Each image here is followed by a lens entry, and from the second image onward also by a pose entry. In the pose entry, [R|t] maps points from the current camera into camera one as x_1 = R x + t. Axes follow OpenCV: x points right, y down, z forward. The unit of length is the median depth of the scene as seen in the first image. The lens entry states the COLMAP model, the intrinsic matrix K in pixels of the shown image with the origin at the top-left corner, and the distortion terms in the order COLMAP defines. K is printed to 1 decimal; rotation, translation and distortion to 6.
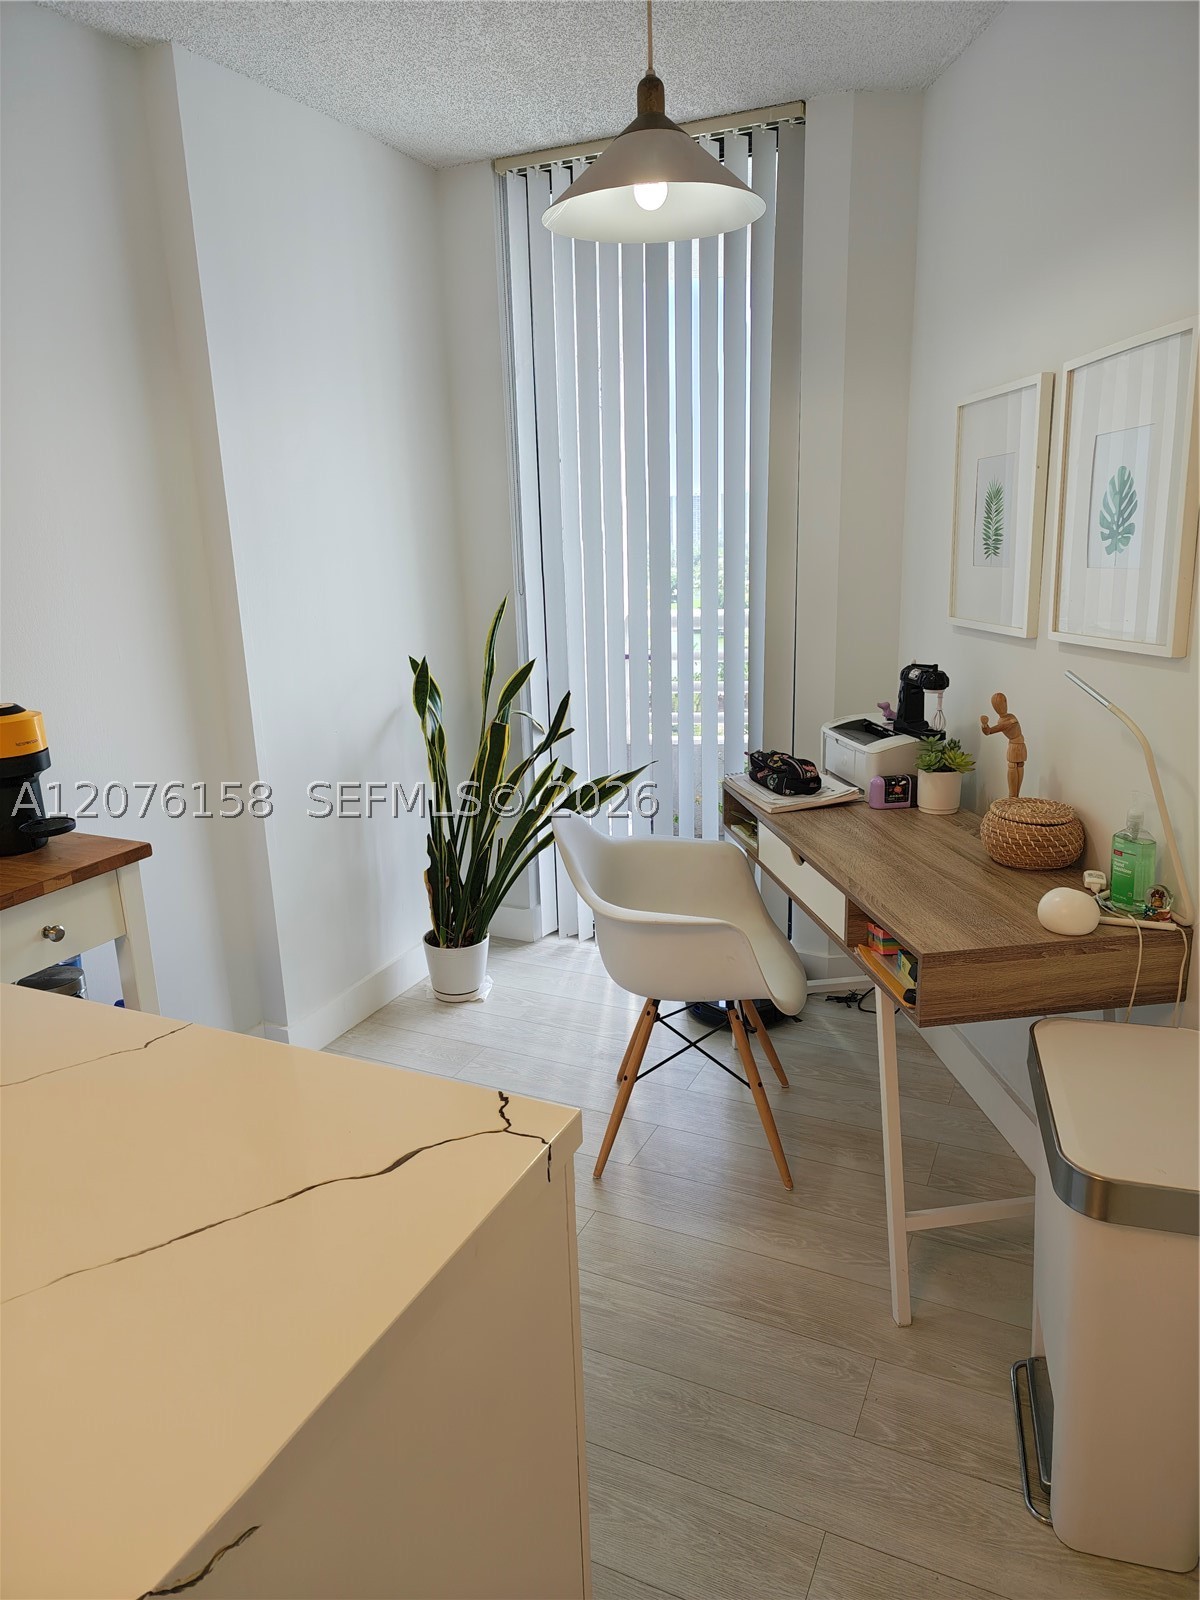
lens RADIAL K [[1102.3, 0, 599.9], [0, 1102.3, 799.2], [0, 0, 1]] dist [0.033742, -0.000085]
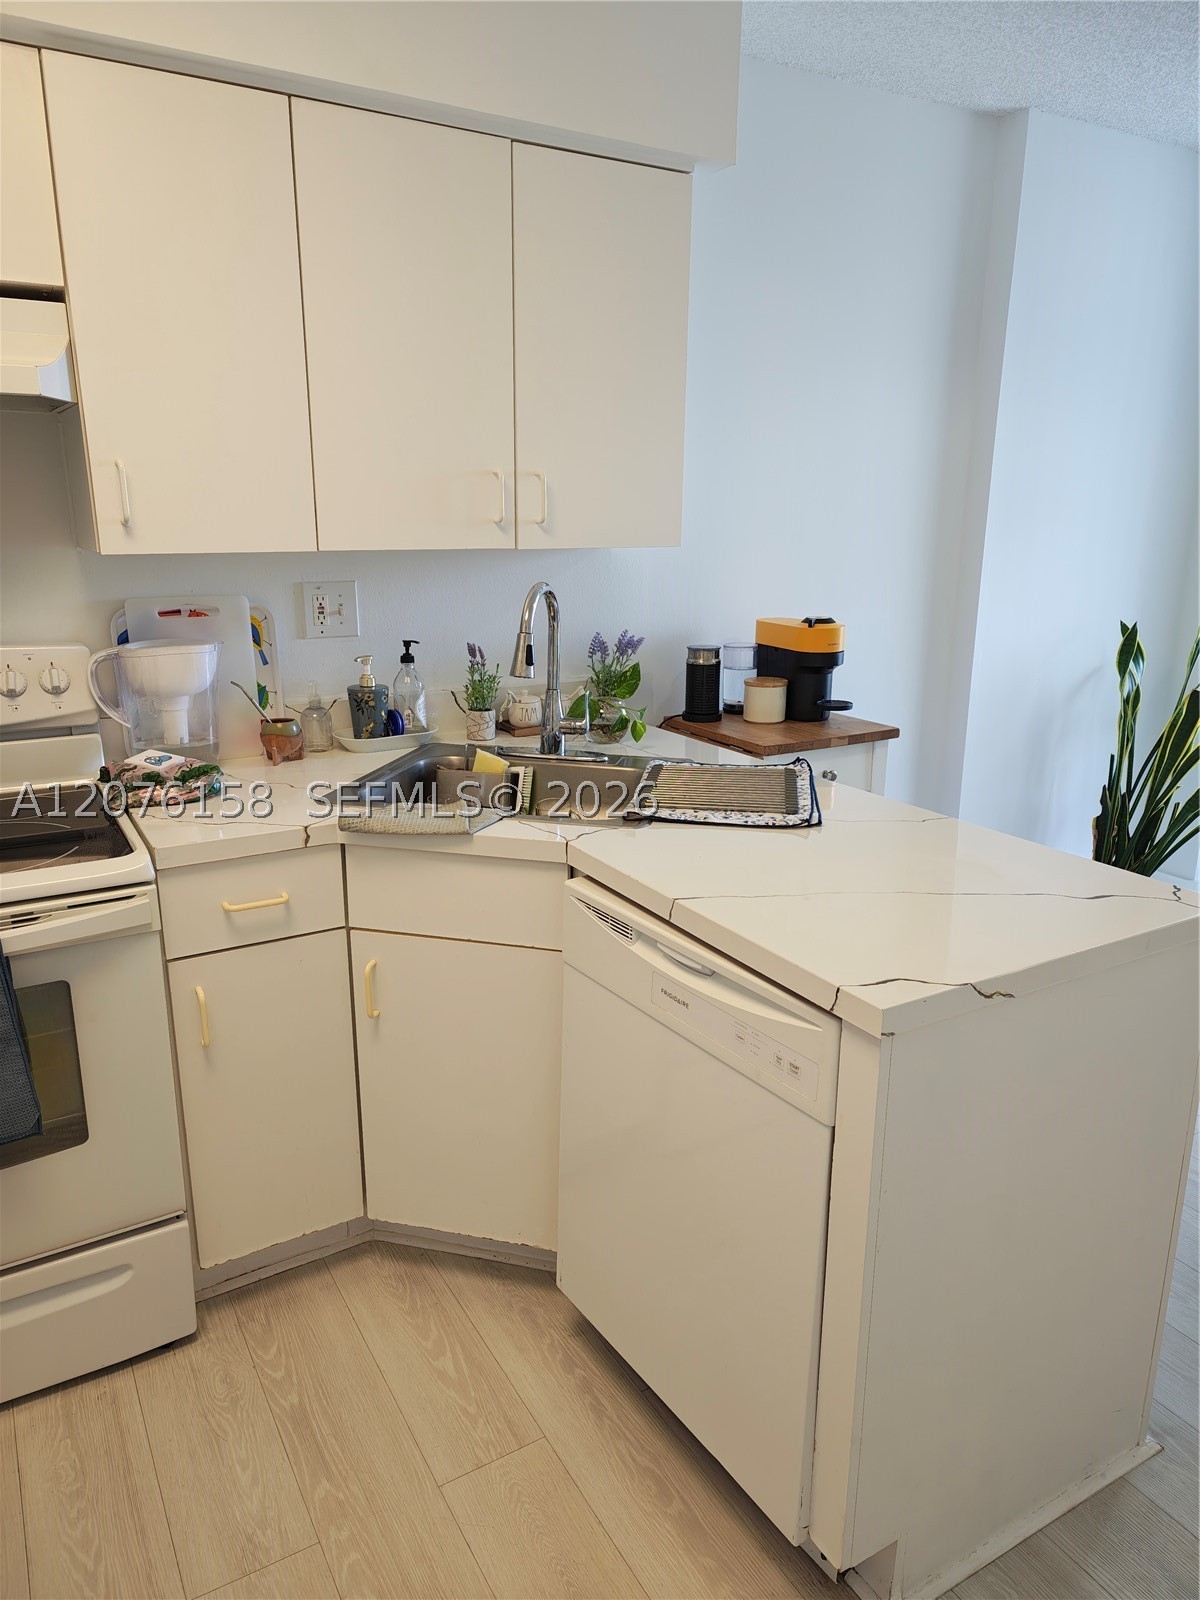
lens RADIAL K [[1102.3, 0, 598.4], [0, 1102.3, 800.0], [0, 0, 1]] dist [0.033742, -0.000085]
pose [[0.827677, 0.180185, -0.531493, 0.017646], [-0.168616, 0.983142, 0.070721, 0.054896], [0.535276, 0.031085, 0.844105, -0.207545]]
